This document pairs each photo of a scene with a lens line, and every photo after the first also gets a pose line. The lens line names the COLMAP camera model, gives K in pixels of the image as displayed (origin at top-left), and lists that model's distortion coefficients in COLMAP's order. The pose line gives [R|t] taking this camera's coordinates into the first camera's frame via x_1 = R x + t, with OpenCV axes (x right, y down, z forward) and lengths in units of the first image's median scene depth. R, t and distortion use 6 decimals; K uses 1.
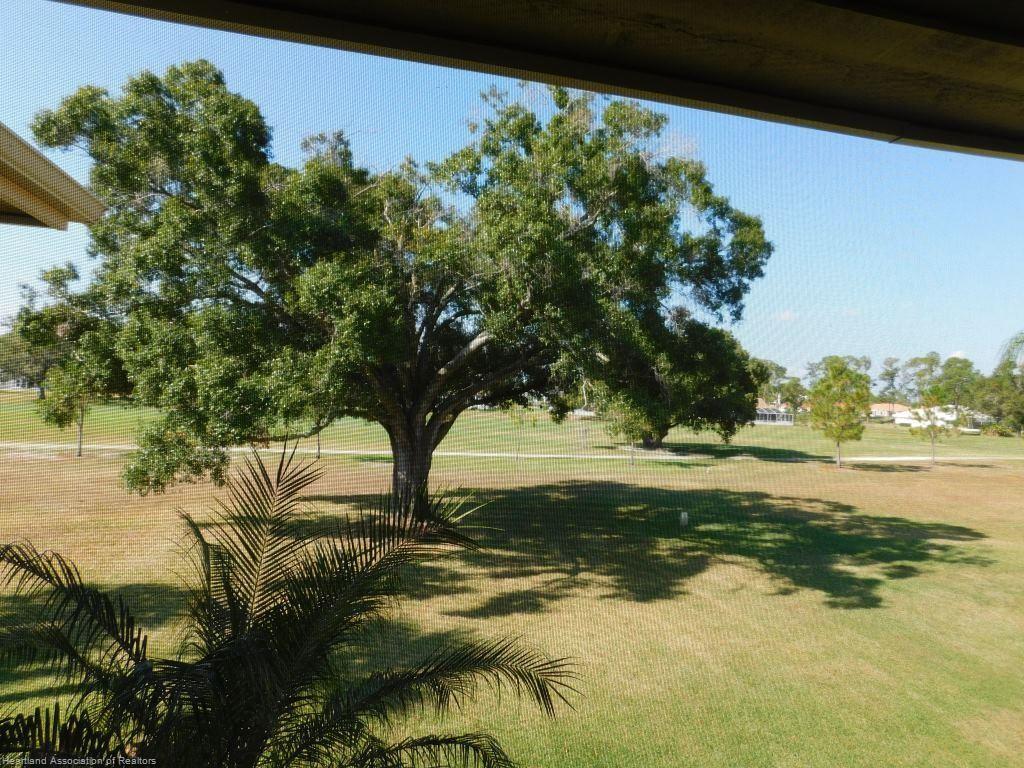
lens RADIAL K [[679.8, 0, 512.6], [0, 679.8, 382.9], [0, 0, 1]] dist [-0.068267, 0.059688]
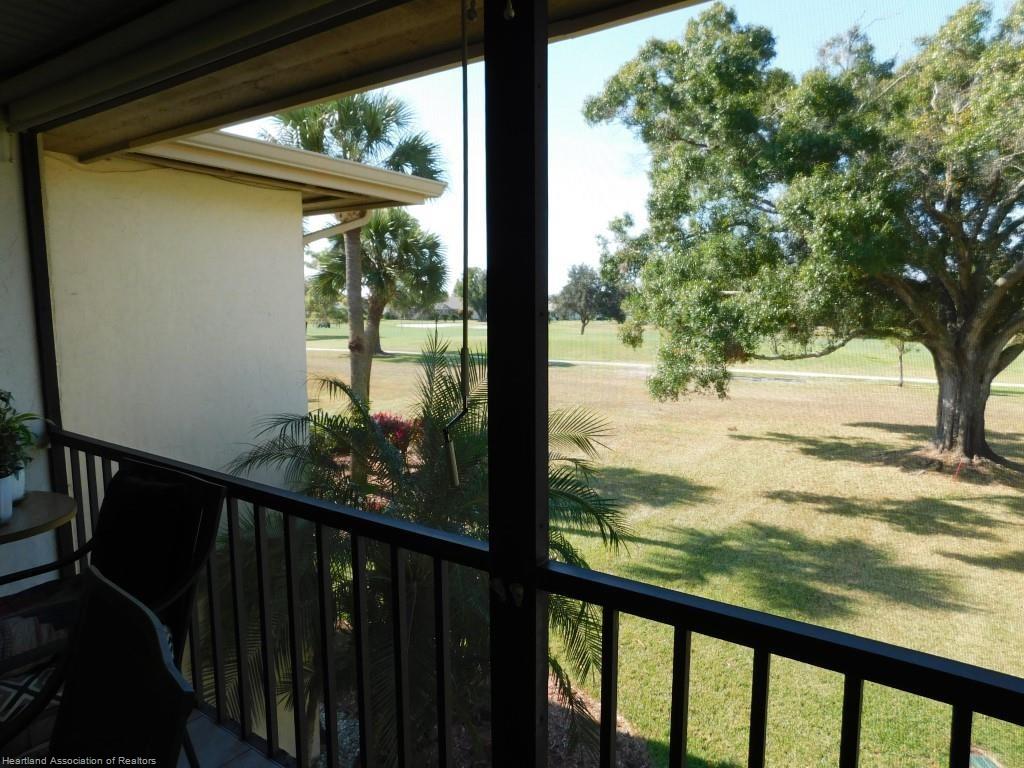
lens RADIAL K [[679.8, 0, 513.5], [0, 679.8, 379.3], [0, 0, 1]] dist [-0.068267, 0.059688]
pose [[0.645154, 0.038939, -0.763060, 0.167533], [0.036825, 0.995955, 0.081959, 0.015852], [0.763165, -0.080976, 0.641110, 0.017085]]
